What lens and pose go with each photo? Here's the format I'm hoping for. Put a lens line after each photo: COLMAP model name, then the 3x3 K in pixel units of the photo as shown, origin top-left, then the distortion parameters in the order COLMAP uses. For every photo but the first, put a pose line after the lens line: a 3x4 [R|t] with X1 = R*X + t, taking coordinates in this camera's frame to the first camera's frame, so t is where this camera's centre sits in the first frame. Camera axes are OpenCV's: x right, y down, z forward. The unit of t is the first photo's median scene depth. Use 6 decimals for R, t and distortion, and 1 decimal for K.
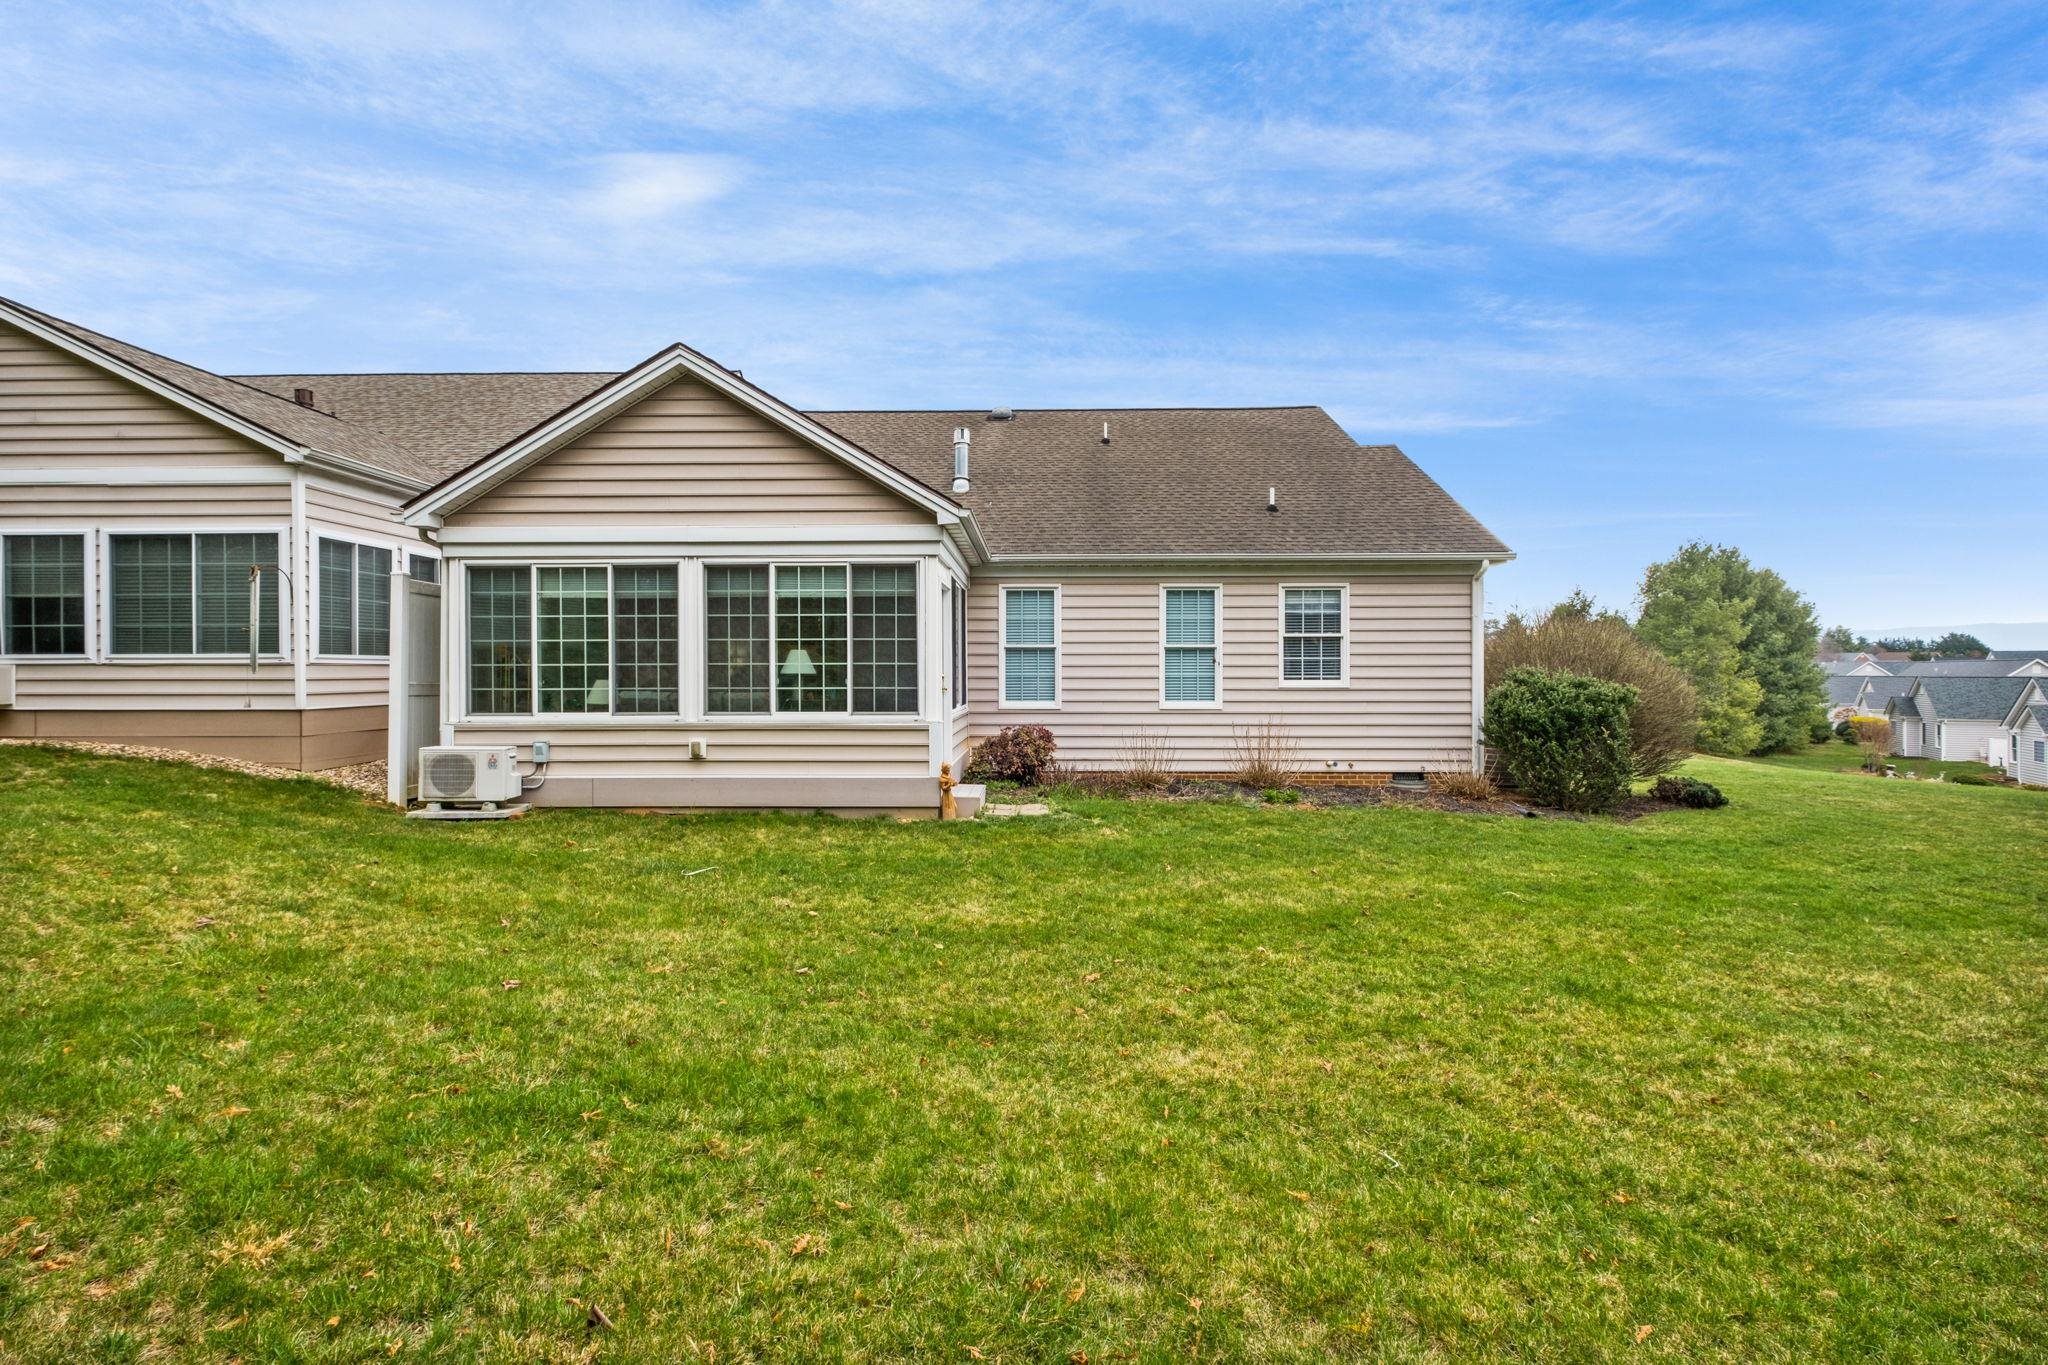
lens RADIAL K [[893.1, 0, 1020.4], [0, 893.1, 668.2], [0, 0, 1]] dist [0.021188, 0.000049]
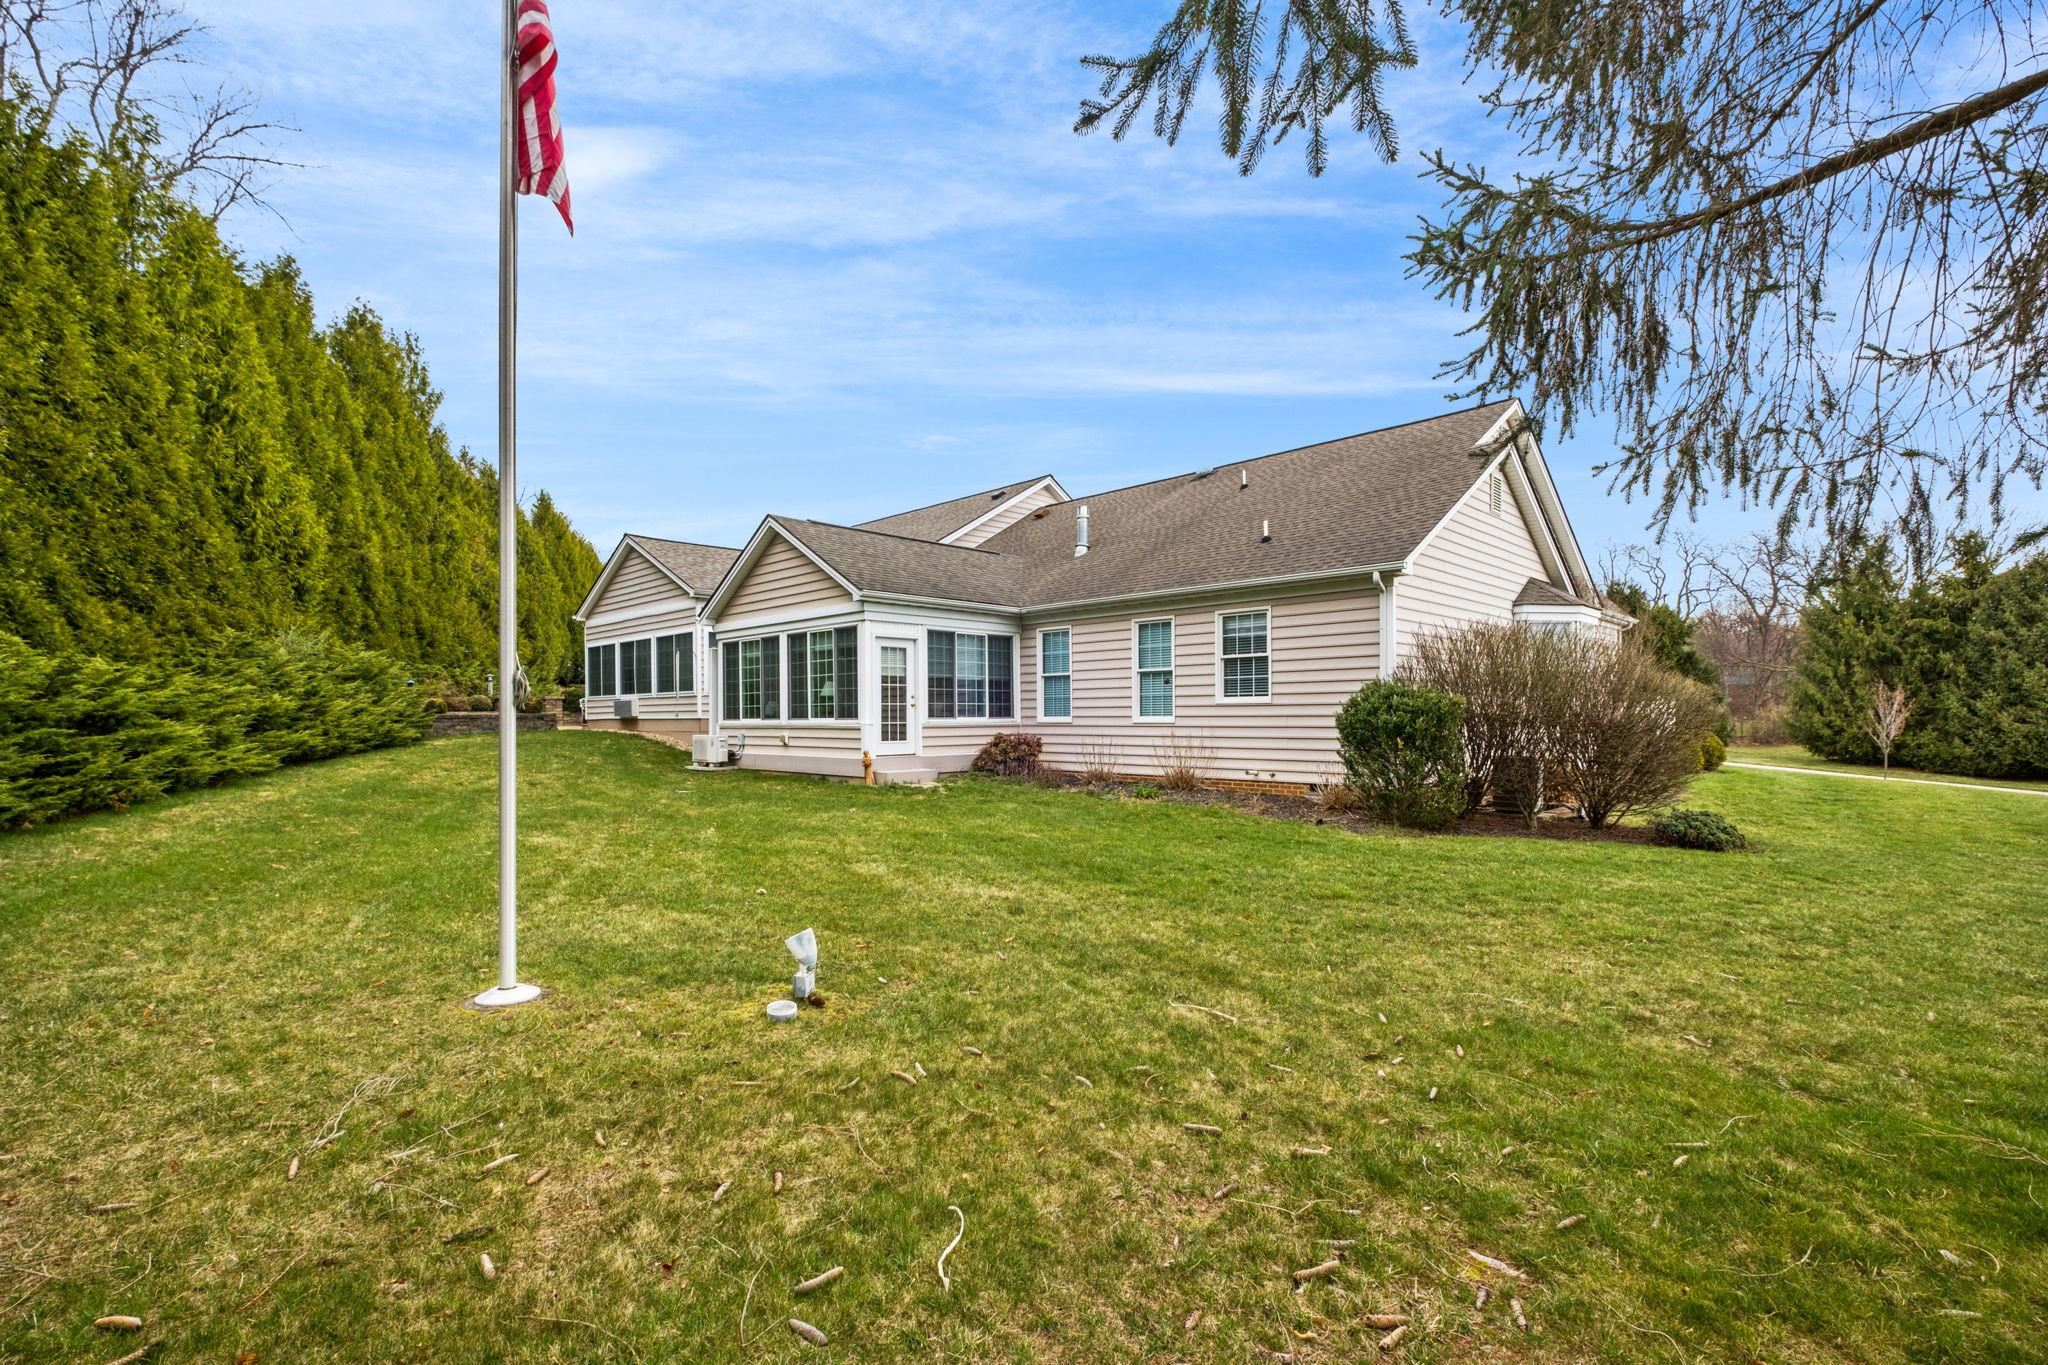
lens RADIAL K [[907.3, 0, 1024.0], [0, 907.3, 682.5], [0, 0, 1]] dist [0.001575, -0.000441]
pose [[0.729351, -0.029119, -0.683520, 0.932492], [0.008363, 0.999399, -0.033652, 0.032404], [0.684089, 0.018828, 0.729156, 0.006610]]
